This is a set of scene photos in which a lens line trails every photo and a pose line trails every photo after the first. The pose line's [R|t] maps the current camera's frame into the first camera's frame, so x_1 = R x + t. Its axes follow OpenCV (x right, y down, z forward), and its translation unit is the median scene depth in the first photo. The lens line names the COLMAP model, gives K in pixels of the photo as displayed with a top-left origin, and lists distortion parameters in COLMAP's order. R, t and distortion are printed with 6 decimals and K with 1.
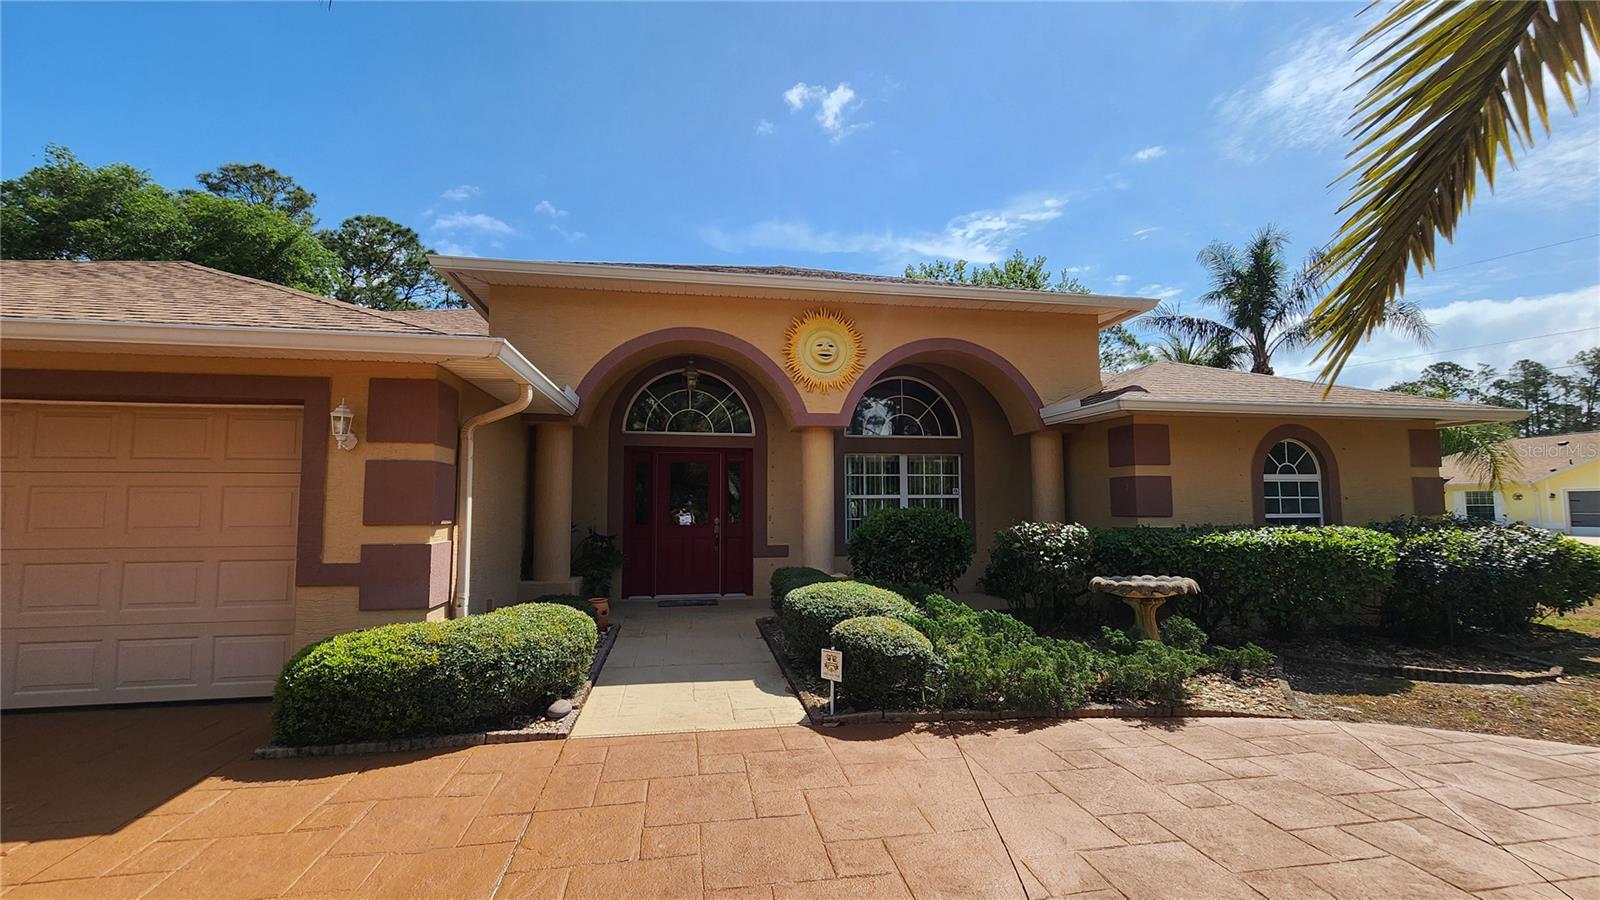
lens RADIAL K [[659.4, 0, 798.8], [0, 659.4, 447.9], [0, 0, 1]] dist [-0.003904, 0.000998]
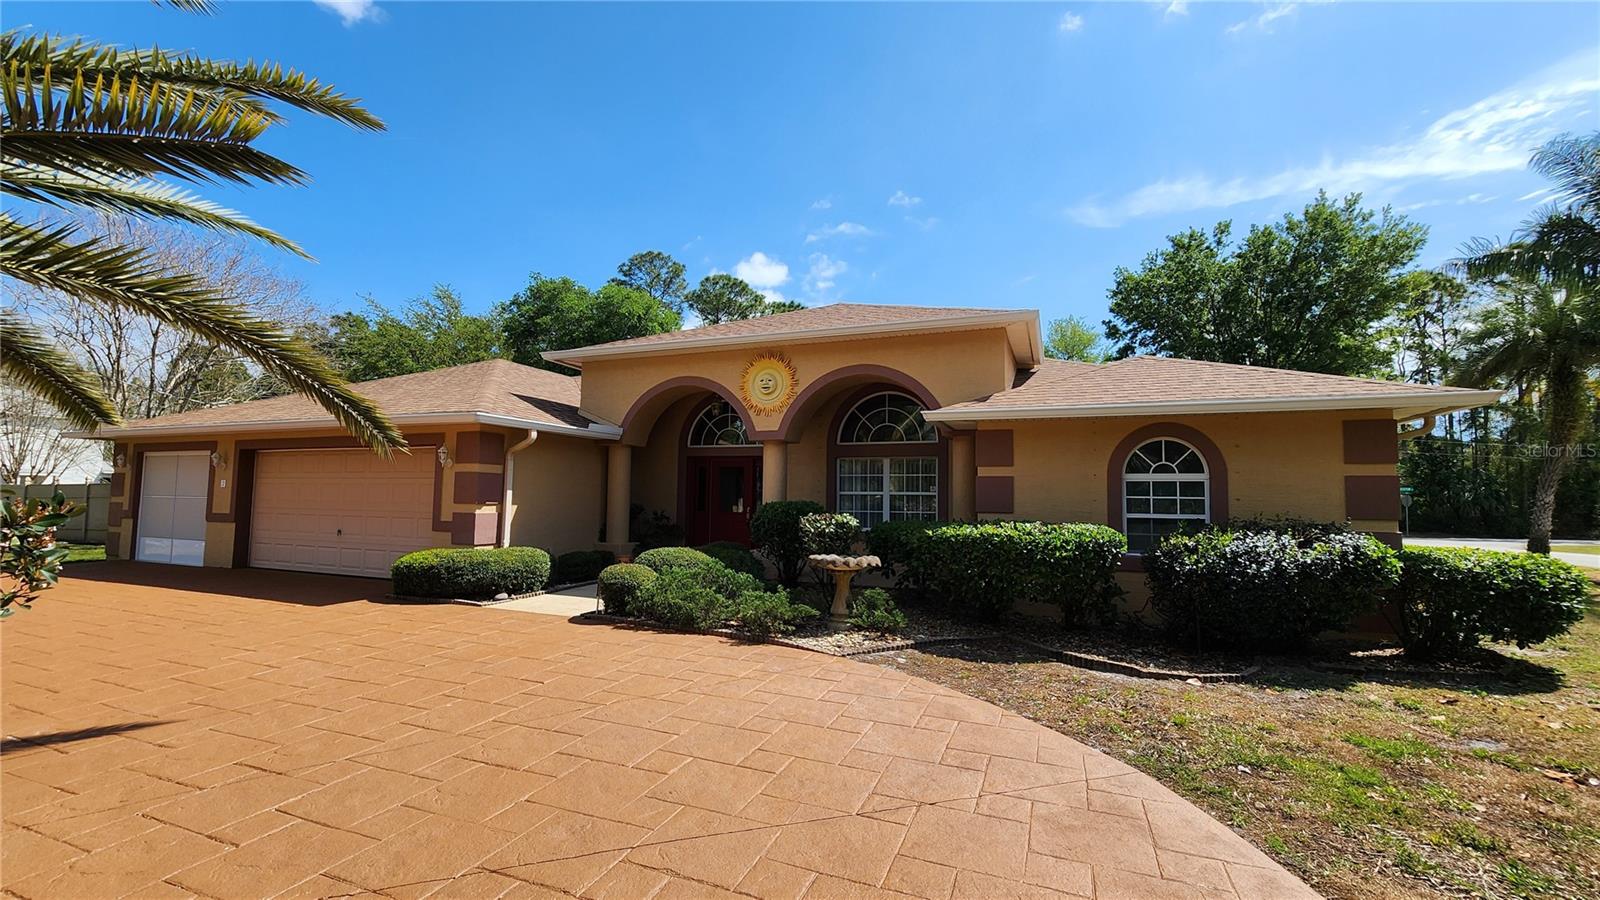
lens RADIAL K [[659.4, 0, 810.6], [0, 659.4, 453.5], [0, 0, 1]] dist [-0.003904, 0.000998]
pose [[0.854563, -0.021284, -0.518911, 0.802721], [0.028777, 0.999565, 0.006391, -0.011396], [0.518550, -0.020395, 0.854804, -0.107030]]
